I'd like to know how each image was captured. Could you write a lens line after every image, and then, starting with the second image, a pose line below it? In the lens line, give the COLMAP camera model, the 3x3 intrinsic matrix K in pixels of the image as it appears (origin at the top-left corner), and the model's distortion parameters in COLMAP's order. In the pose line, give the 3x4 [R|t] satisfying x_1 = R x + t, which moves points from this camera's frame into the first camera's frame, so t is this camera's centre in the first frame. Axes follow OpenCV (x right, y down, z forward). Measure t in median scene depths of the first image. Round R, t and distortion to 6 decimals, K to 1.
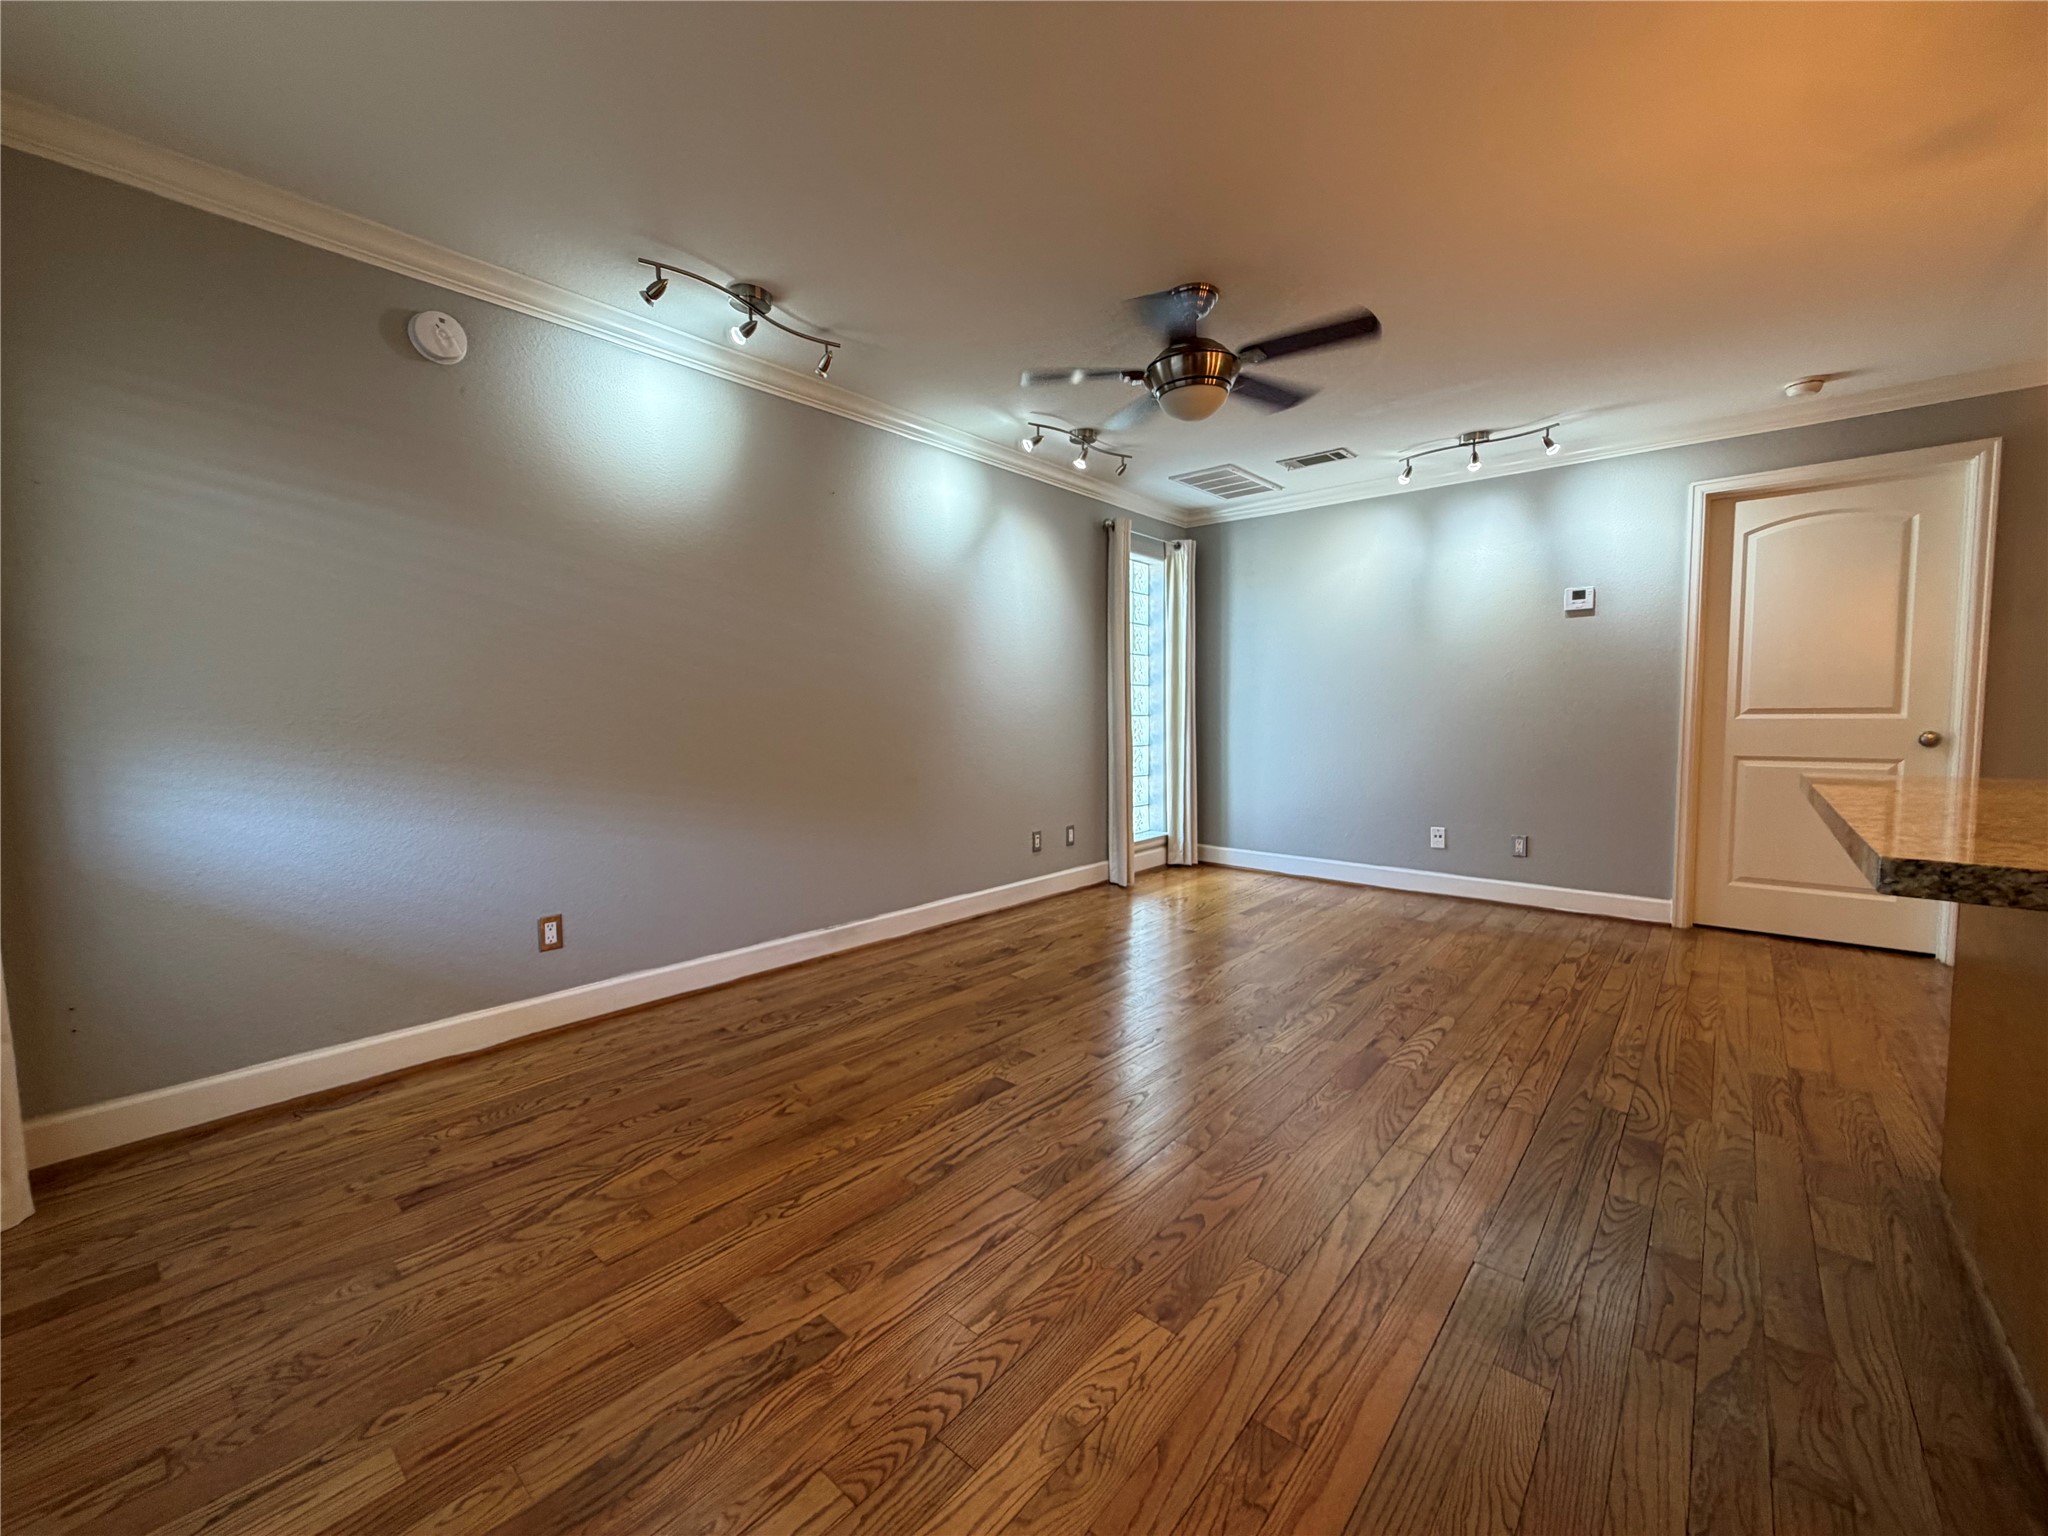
lens RADIAL K [[817.6, 0, 1021.5], [0, 817.6, 766.0], [0, 0, 1]] dist [-0.000234, 0.000391]
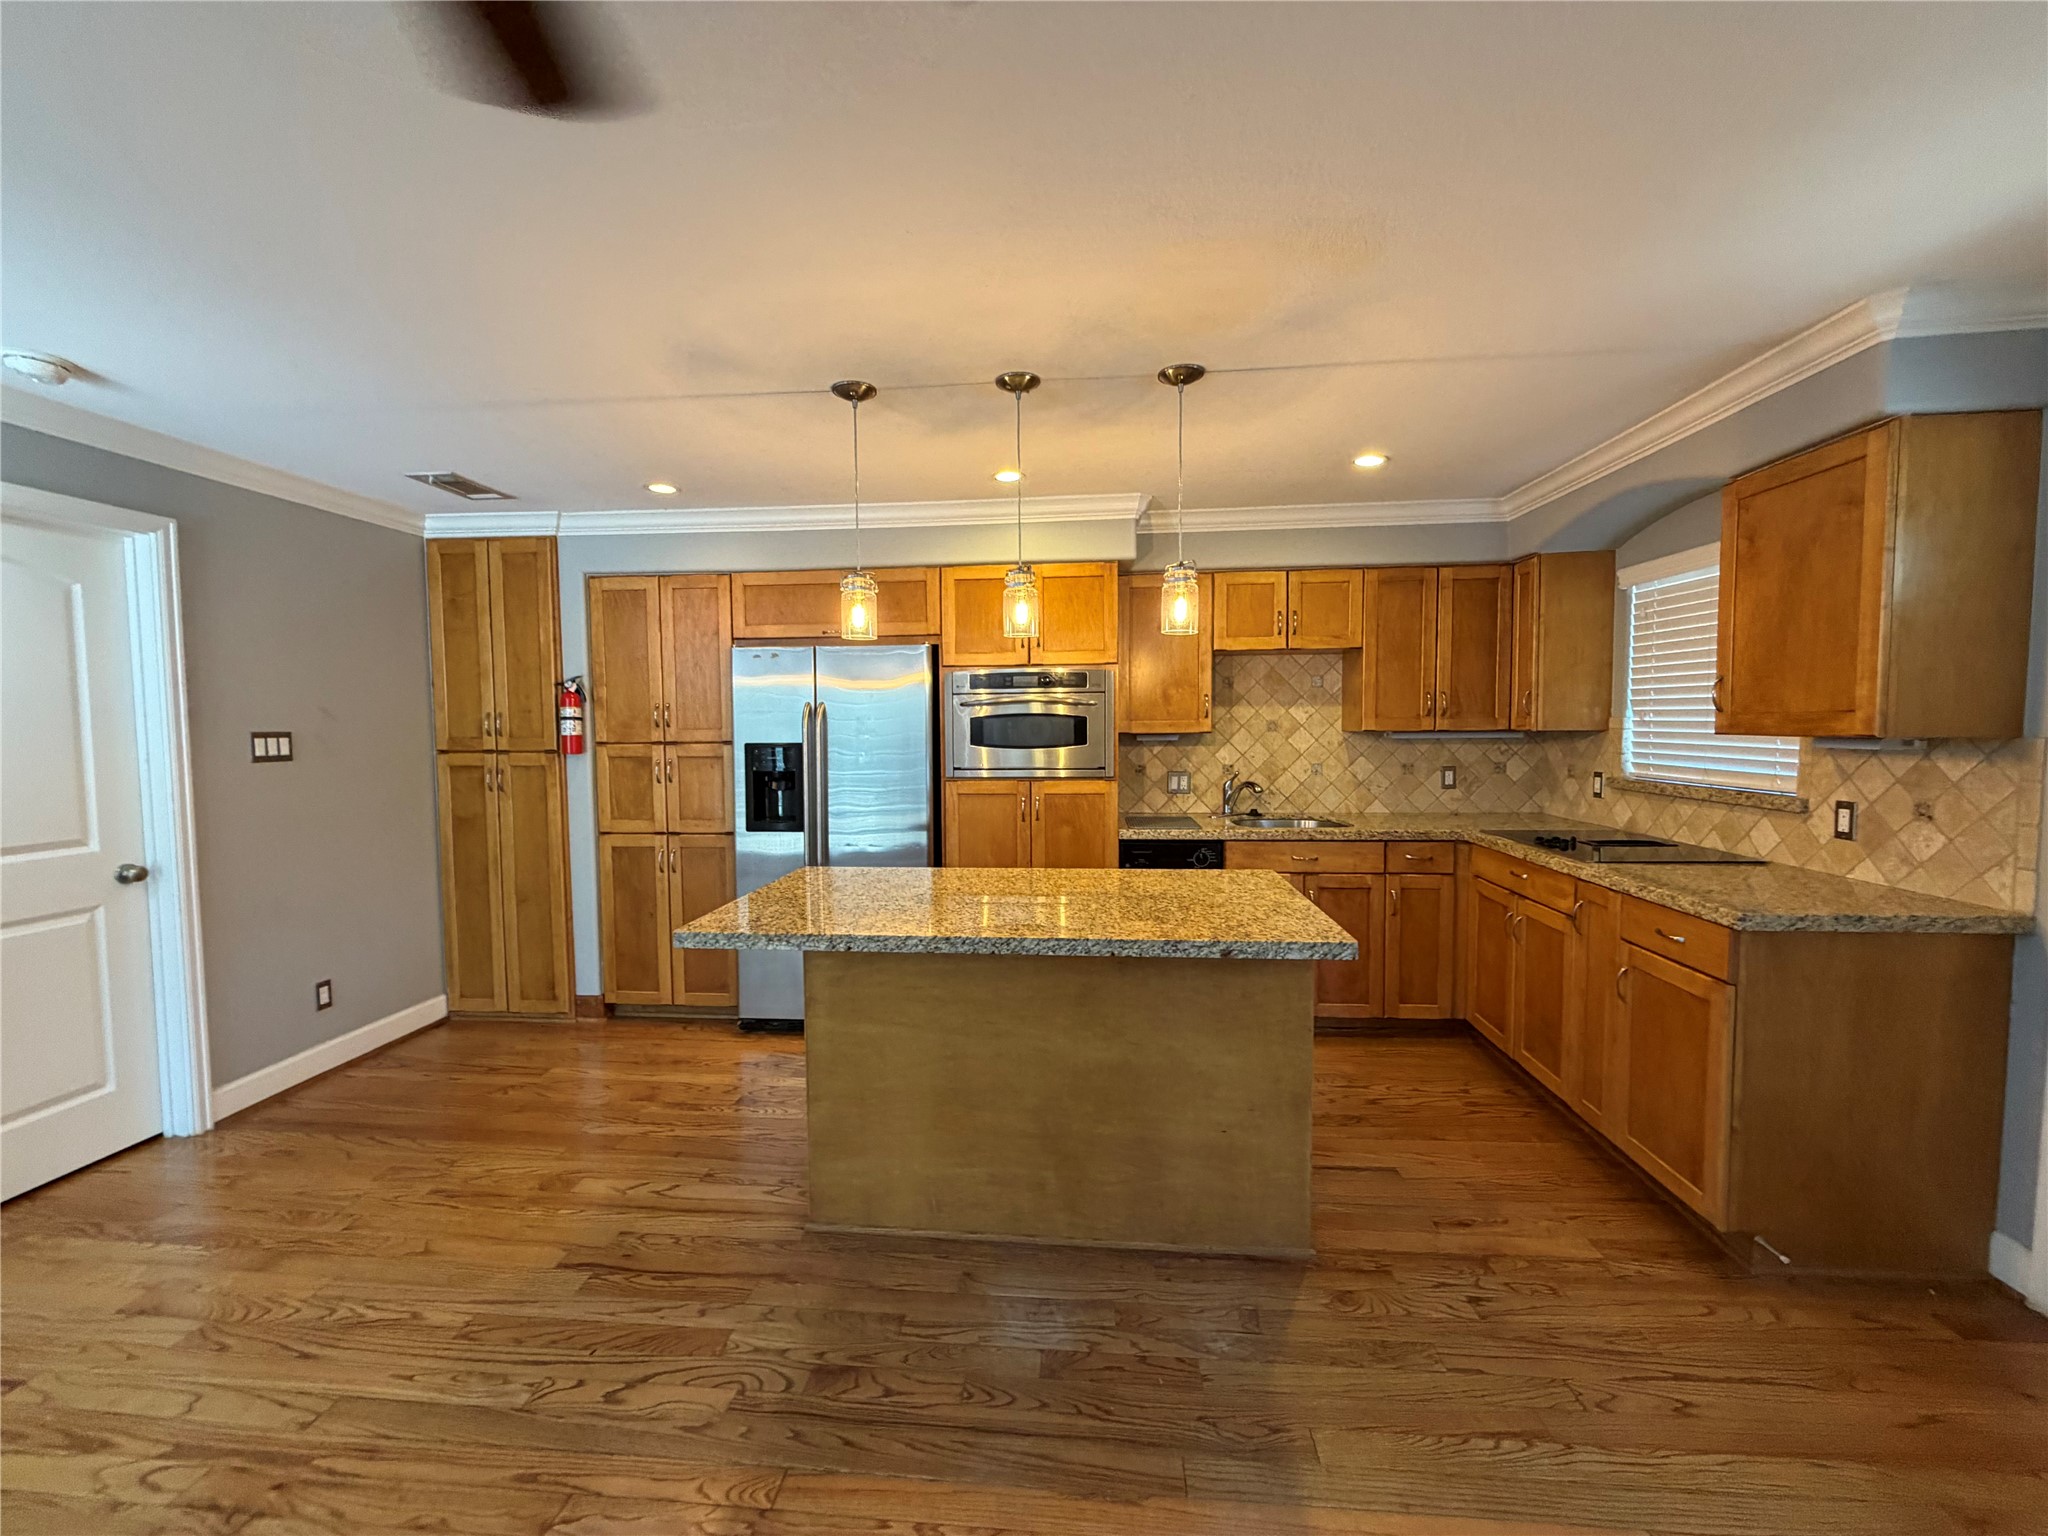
lens RADIAL K [[817.6, 0, 1021.5], [0, 817.6, 766.0], [0, 0, 1]] dist [-0.000234, 0.000391]
pose [[-0.585856, -0.032509, 0.809763, -0.042640], [0.064346, 0.994175, 0.086465, -0.203485], [-0.807857, 0.102761, -0.580351, 1.021186]]
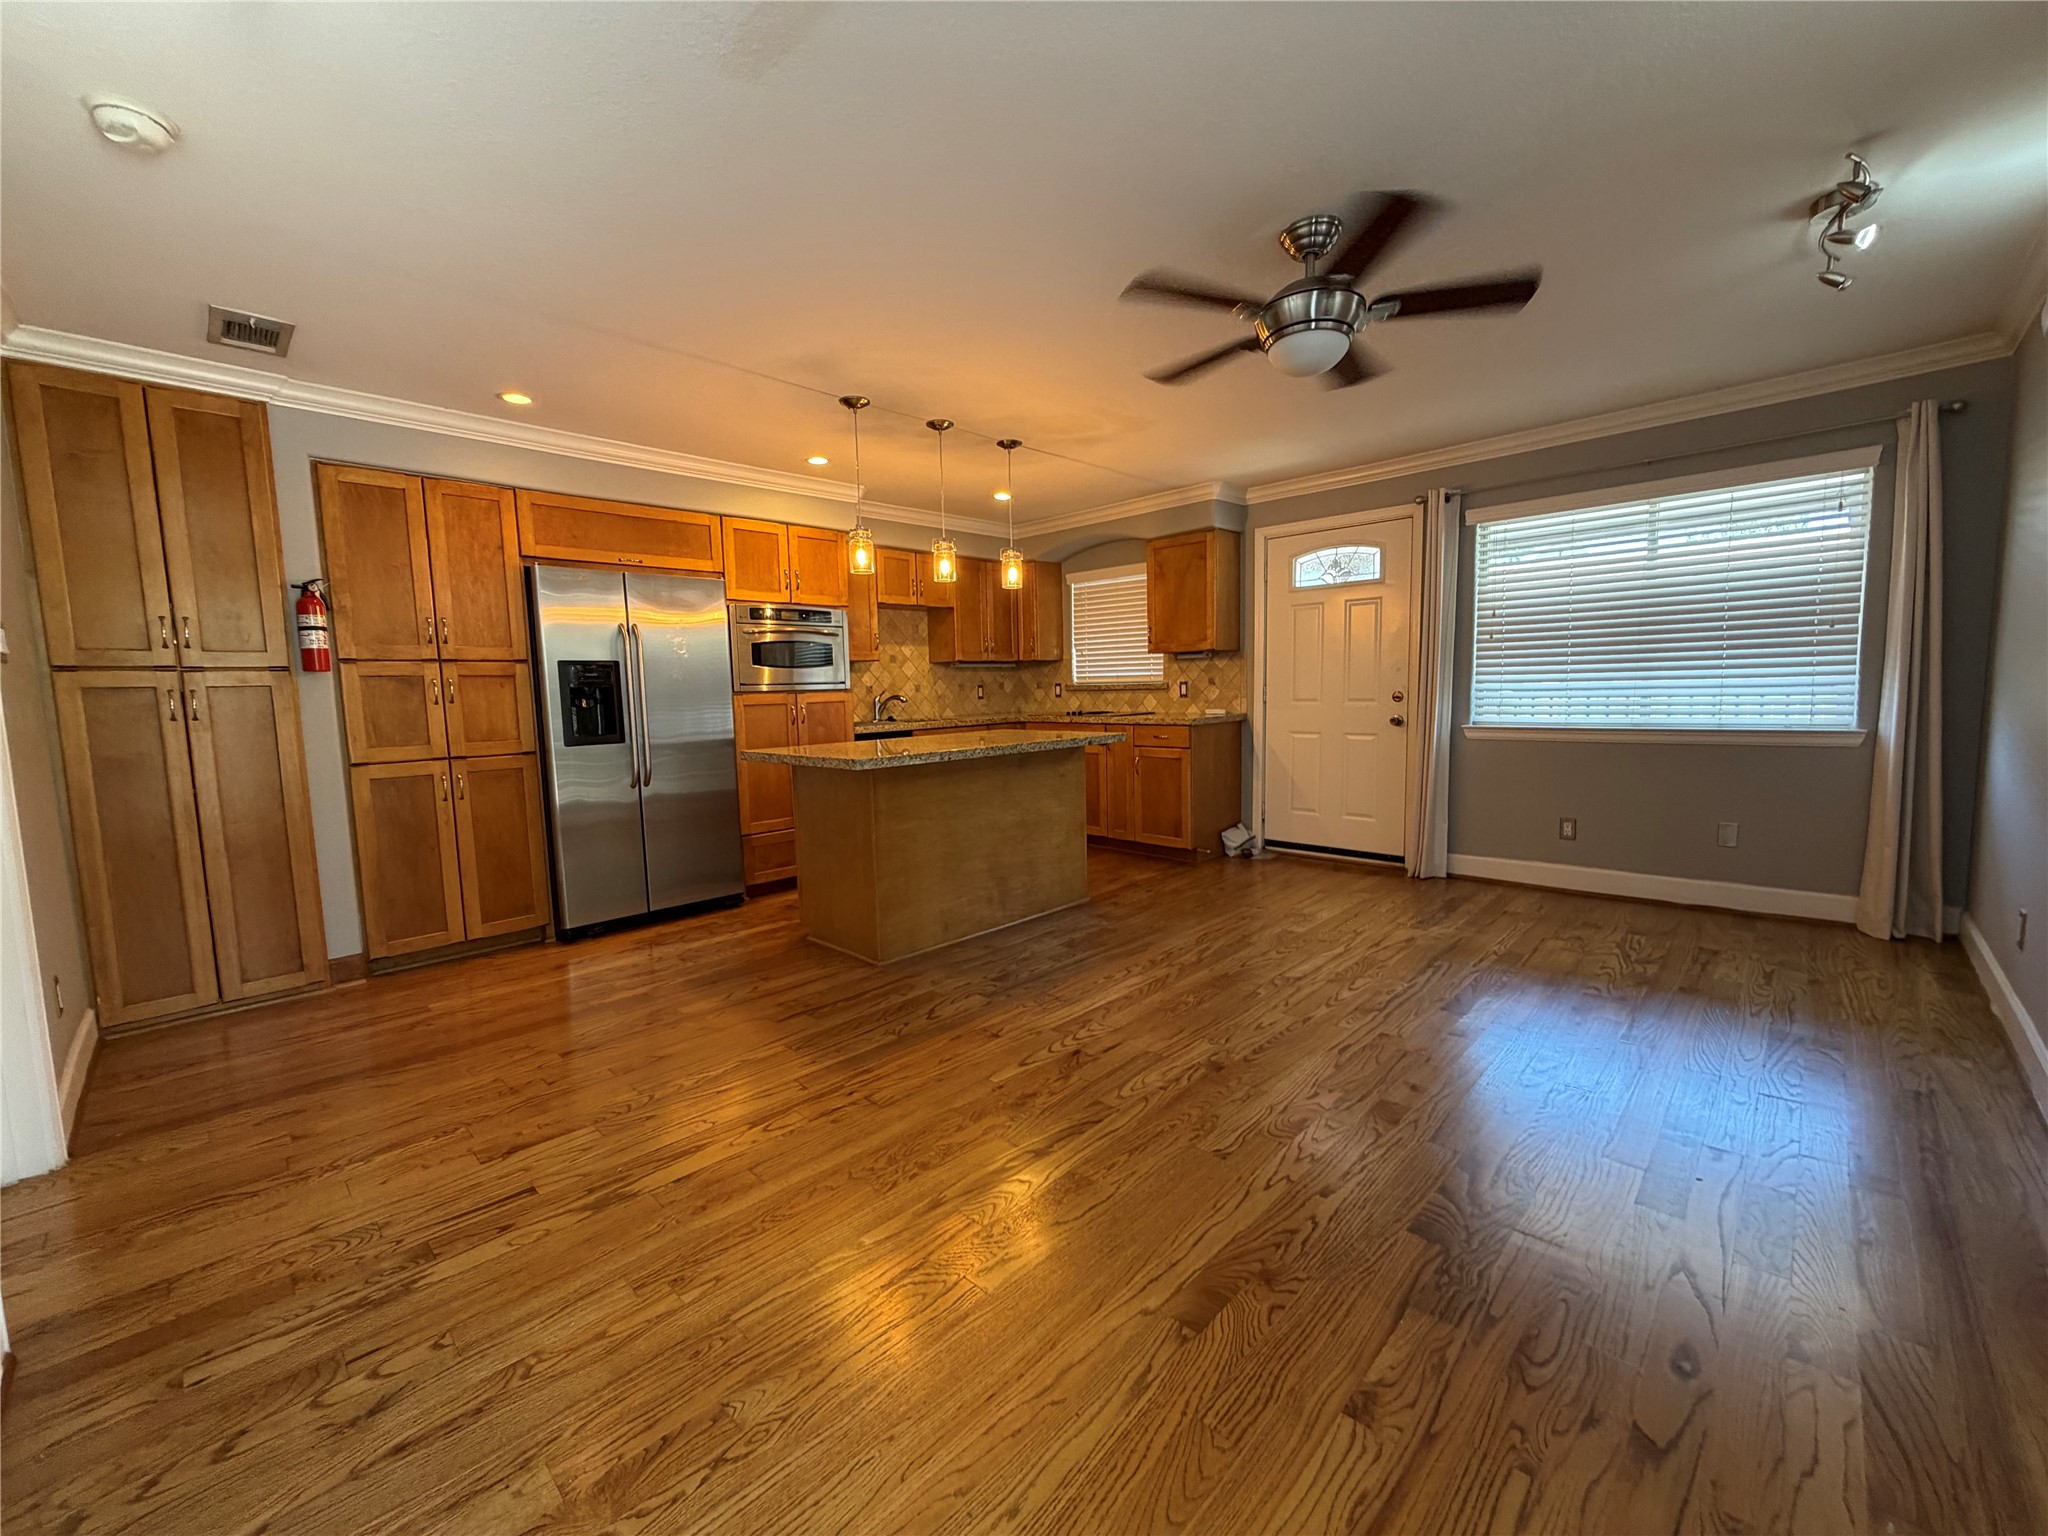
lens RADIAL K [[817.6, 0, 1021.5], [0, 817.6, 766.0], [0, 0, 1]] dist [-0.000234, 0.000391]
pose [[-0.998031, 0.027277, 0.056478, 0.497859], [0.036010, 0.986478, 0.159887, -0.167828], [-0.051353, 0.161606, -0.985518, 2.025667]]
